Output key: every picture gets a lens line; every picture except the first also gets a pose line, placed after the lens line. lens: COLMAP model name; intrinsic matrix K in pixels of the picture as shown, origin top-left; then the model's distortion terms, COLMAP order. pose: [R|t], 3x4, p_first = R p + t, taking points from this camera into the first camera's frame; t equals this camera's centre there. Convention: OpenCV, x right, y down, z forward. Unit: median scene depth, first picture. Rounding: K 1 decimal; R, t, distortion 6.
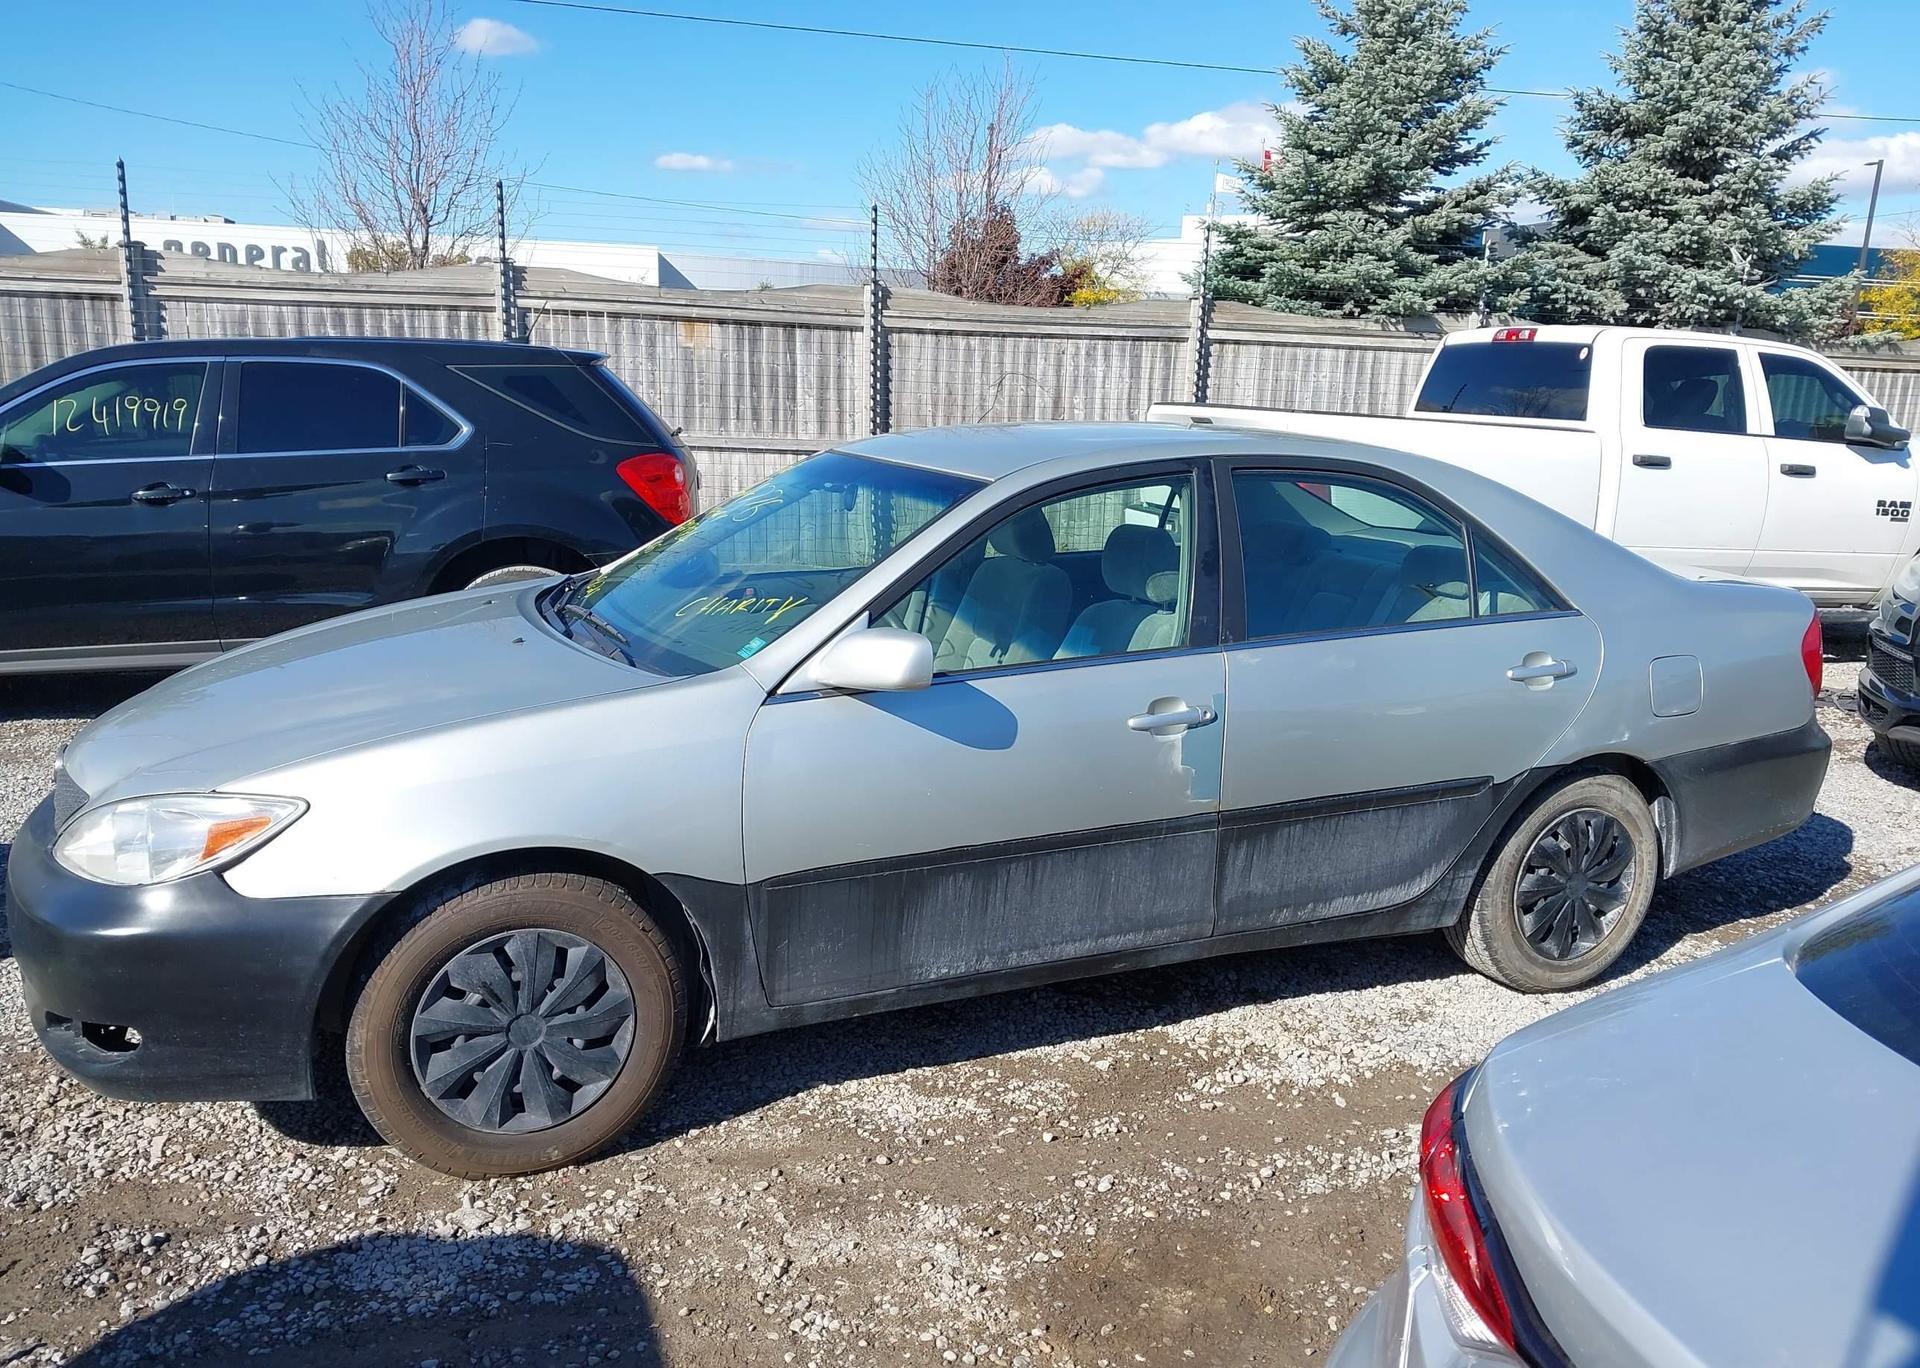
lens RADIAL K [[1527.4, 0, 1009.1], [0, 1527.4, 759.9], [0, 0, 1]] dist [0.011784, -0.013450]
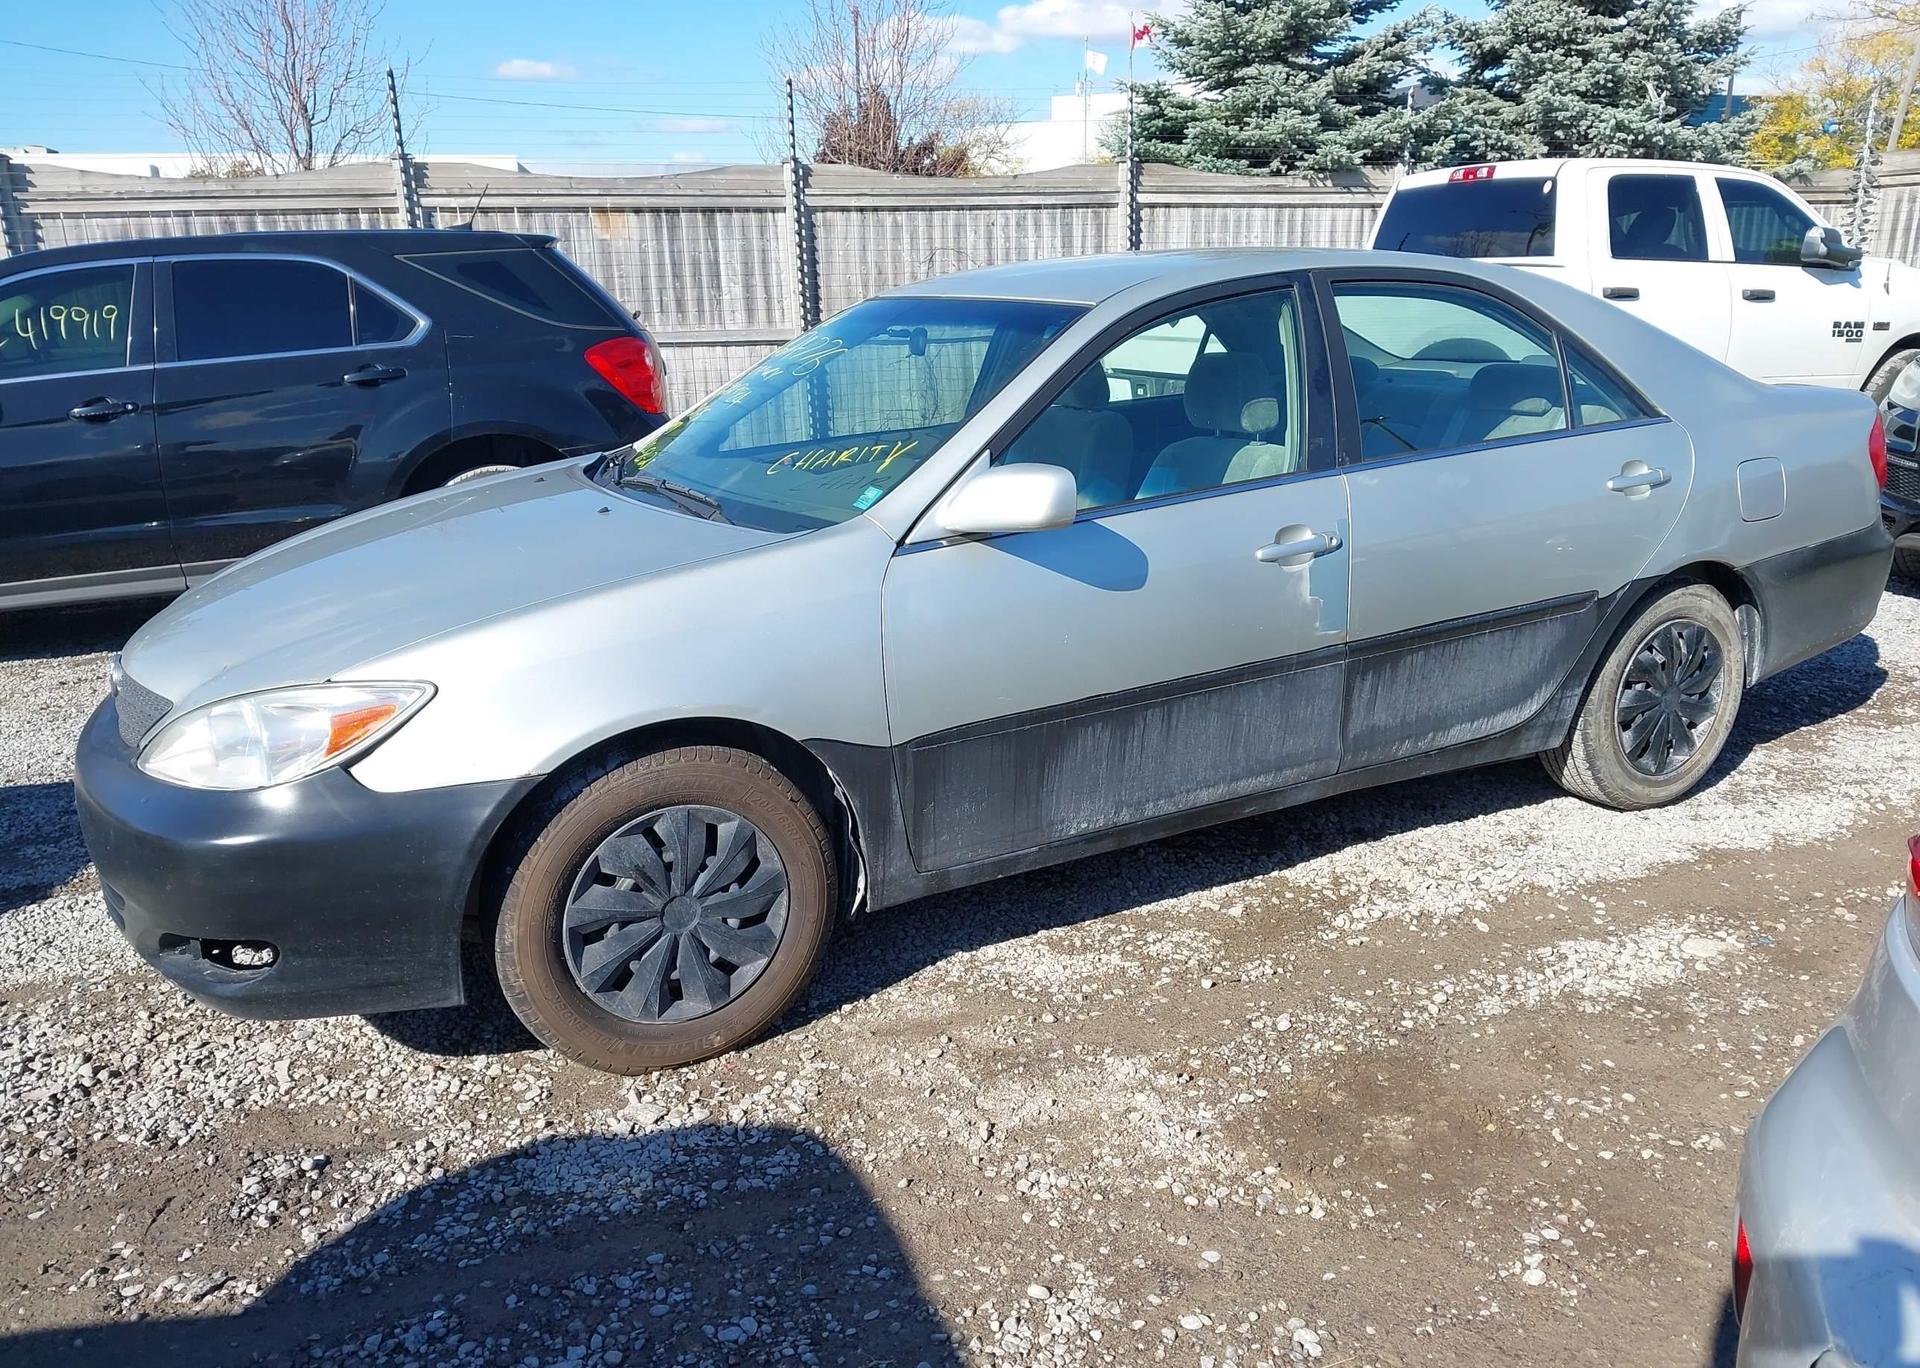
lens RADIAL K [[1527.4, 0, 1010.5], [0, 1527.4, 741.9], [0, 0, 1]] dist [0.011784, -0.013450]
pose [[0.995282, -0.074595, 0.062035, -0.072954], [0.071157, 0.995898, 0.055888, 0.014577], [-0.065950, -0.051211, 0.996508, 0.022100]]
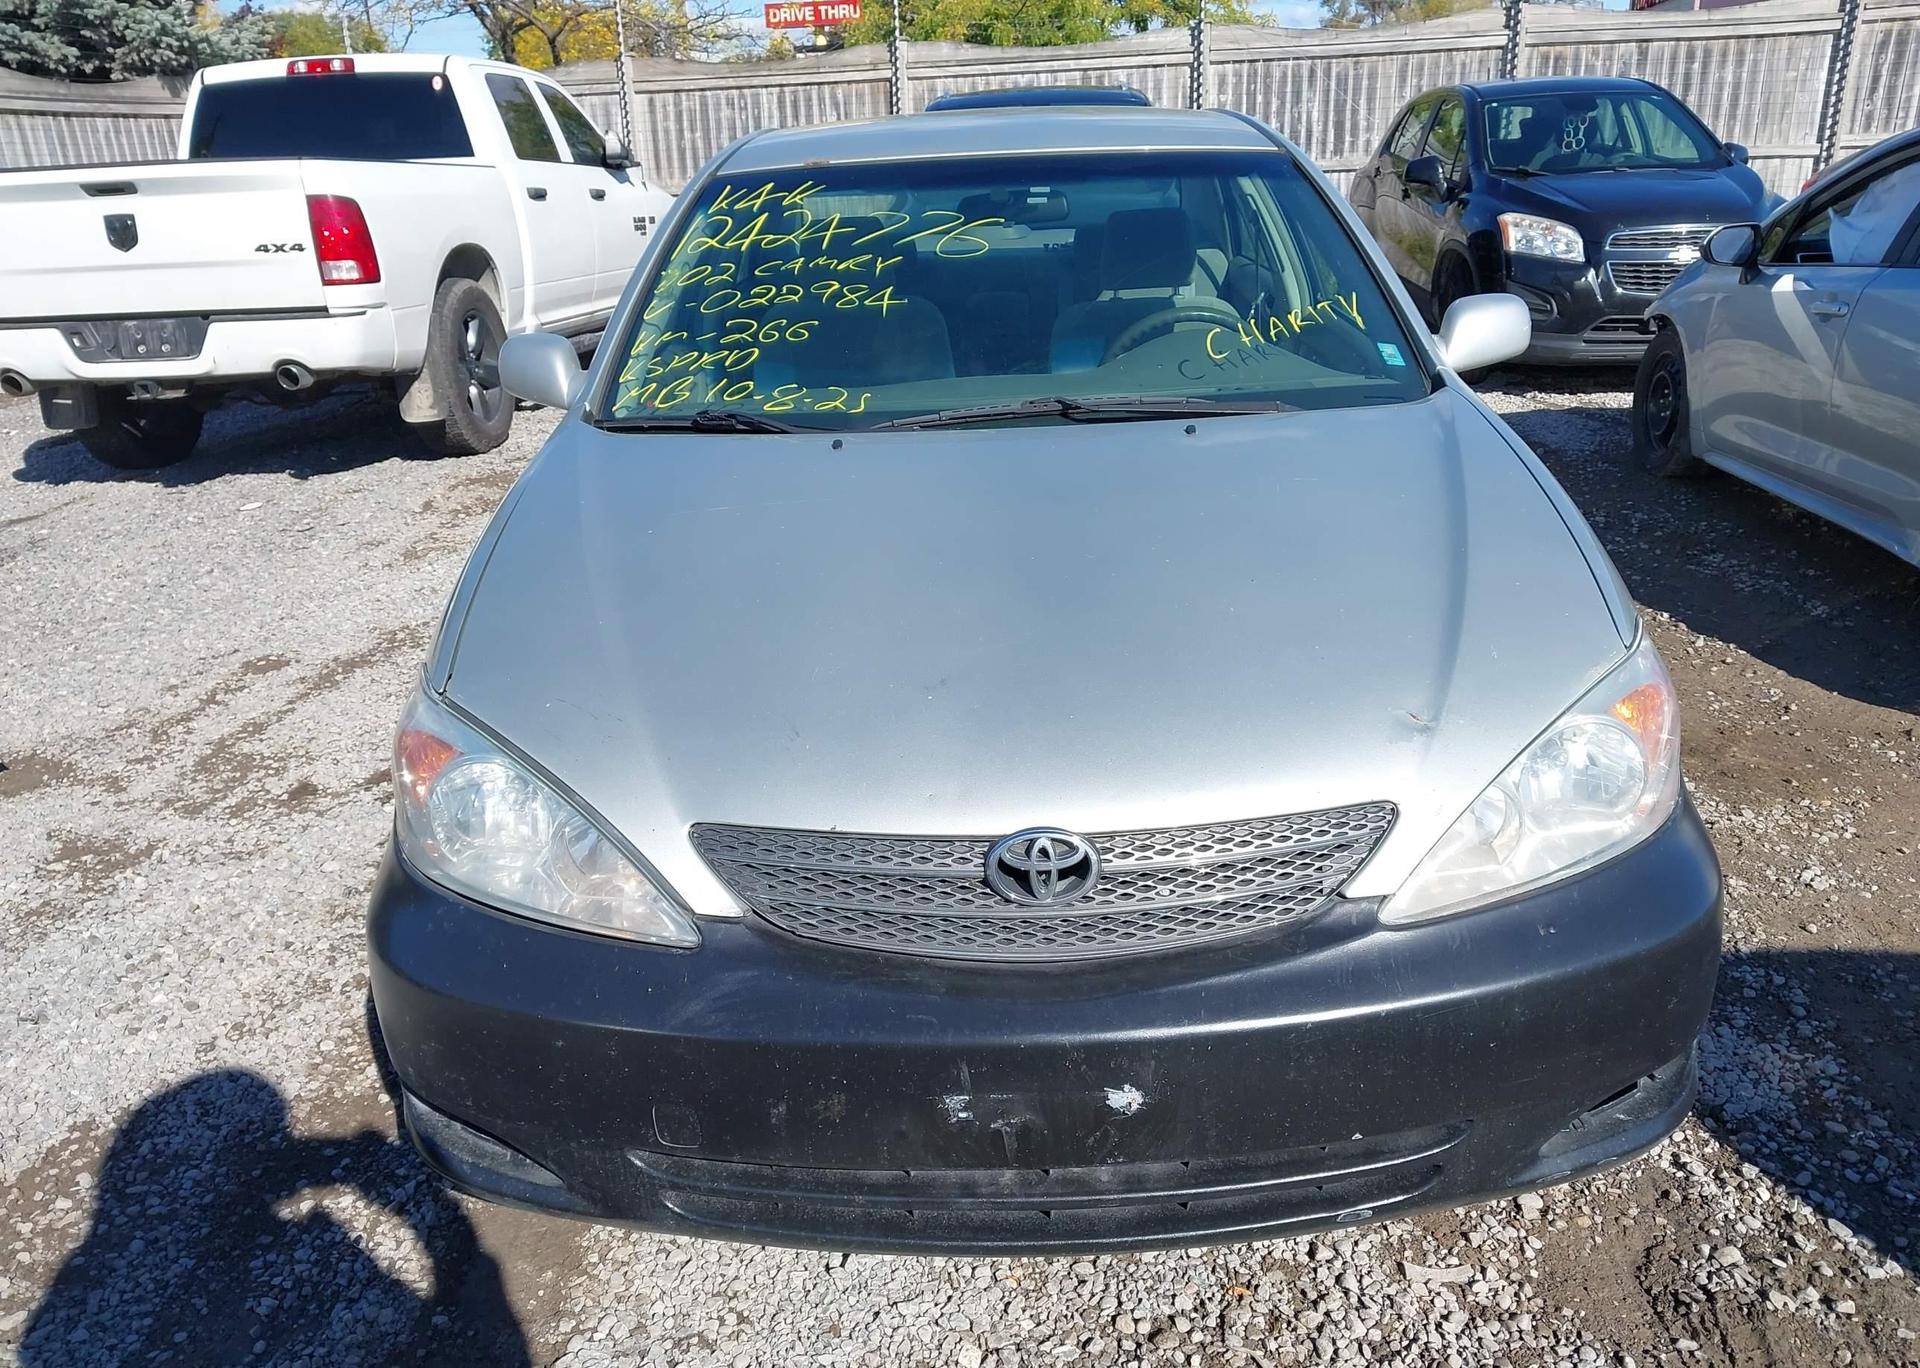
lens RADIAL K [[1527.4, 0, 920.9], [0, 1527.4, 703.4], [0, 0, 1]] dist [0.011784, -0.013450]
pose [[0.451357, -0.351916, 0.820020, -0.501481], [0.269348, 0.929817, 0.250781, -0.081874], [-0.850722, 0.107679, 0.514467, 0.373496]]
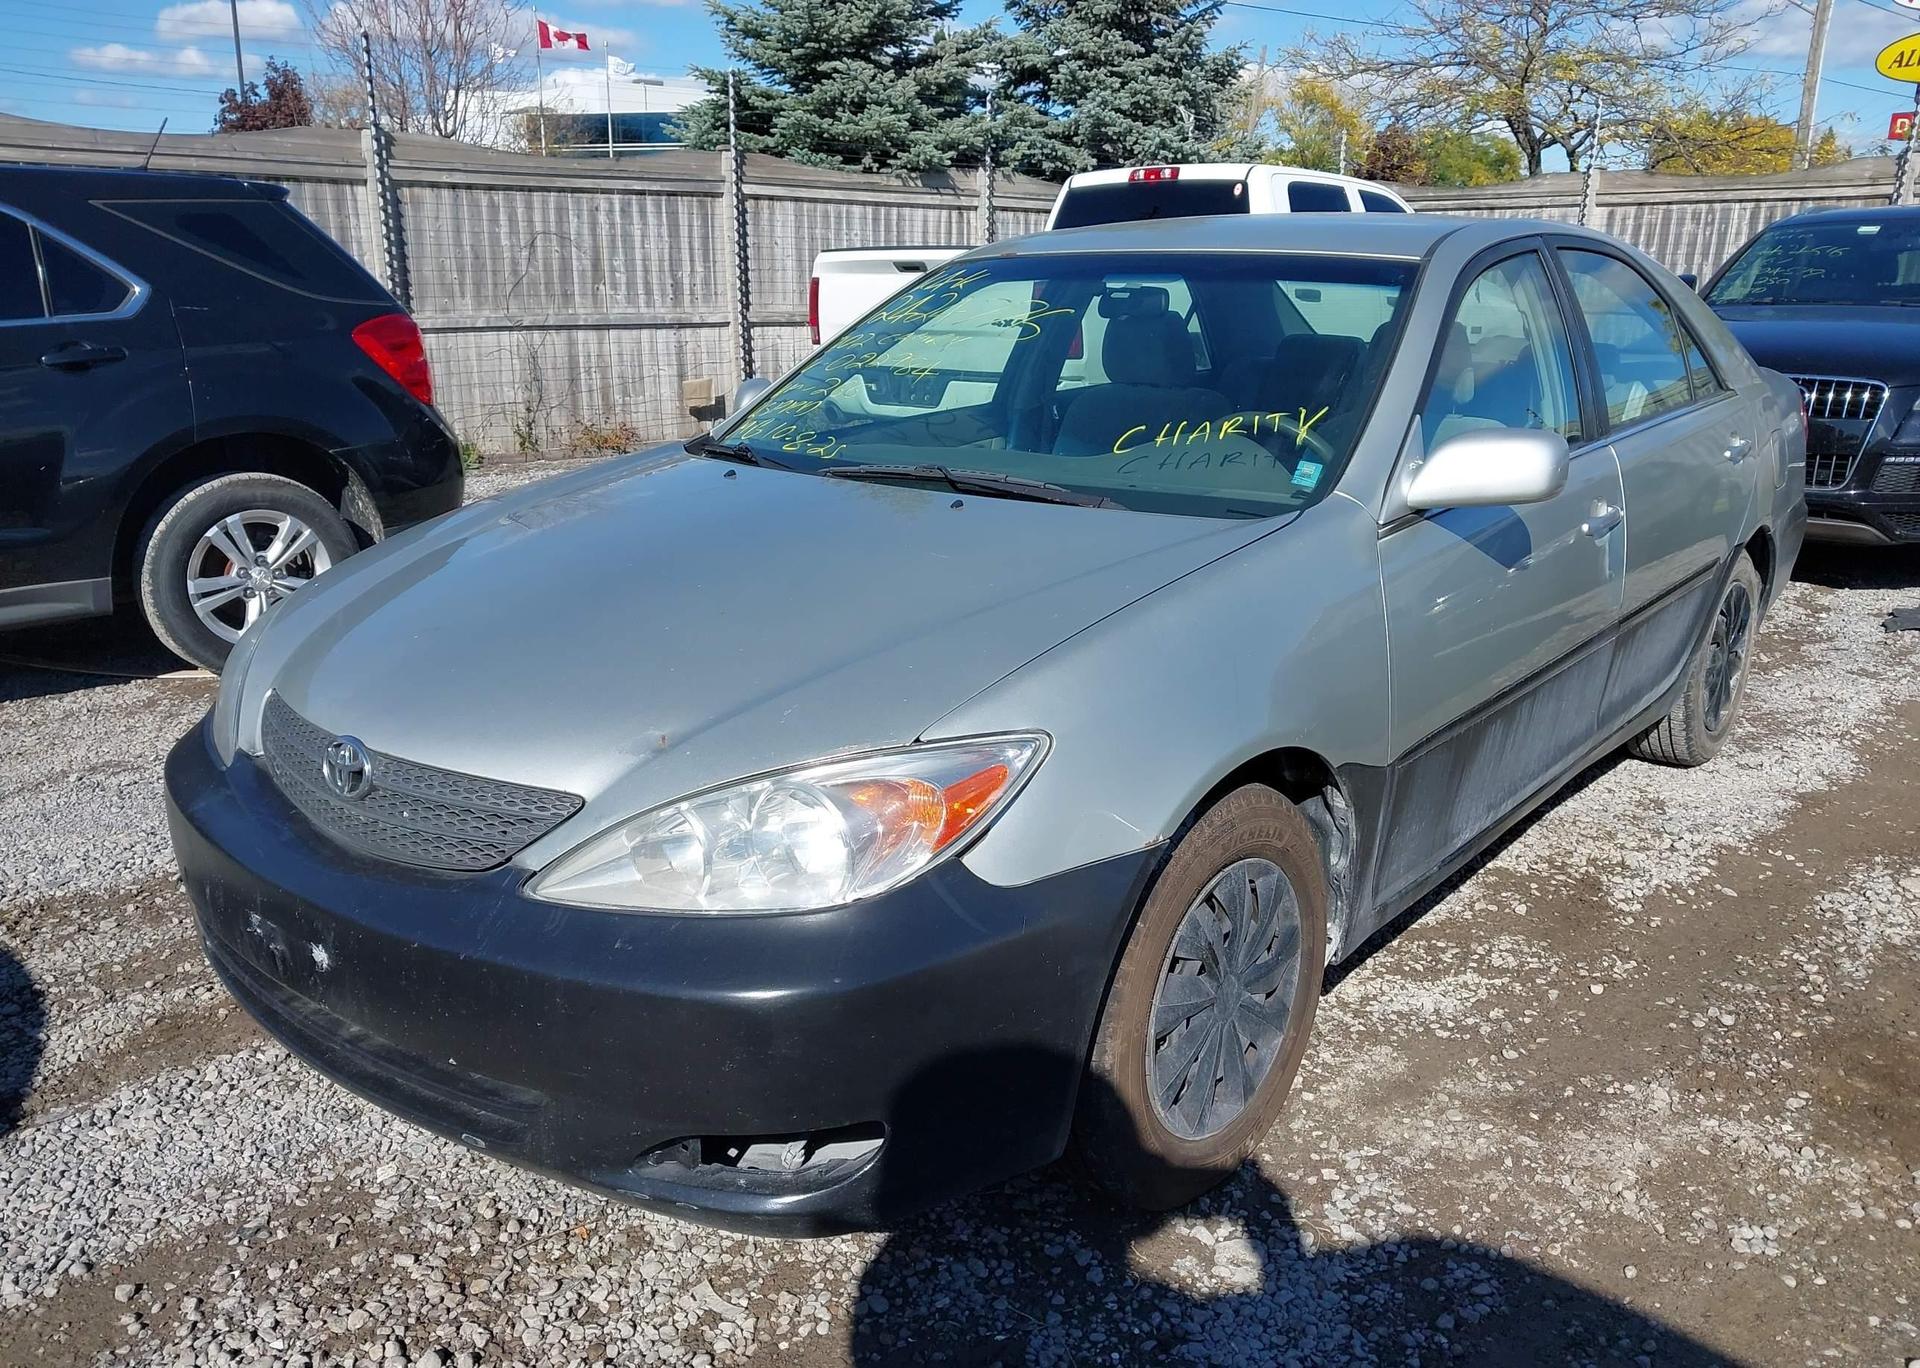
lens RADIAL K [[1527.4, 0, 1009.9], [0, 1527.4, 704.9], [0, 0, 1]] dist [0.011784, -0.013450]
pose [[0.891203, -0.150091, 0.428054, -0.331809], [0.134246, 0.988669, 0.067166, -0.014815], [-0.433285, -0.002394, 0.901254, 0.167467]]
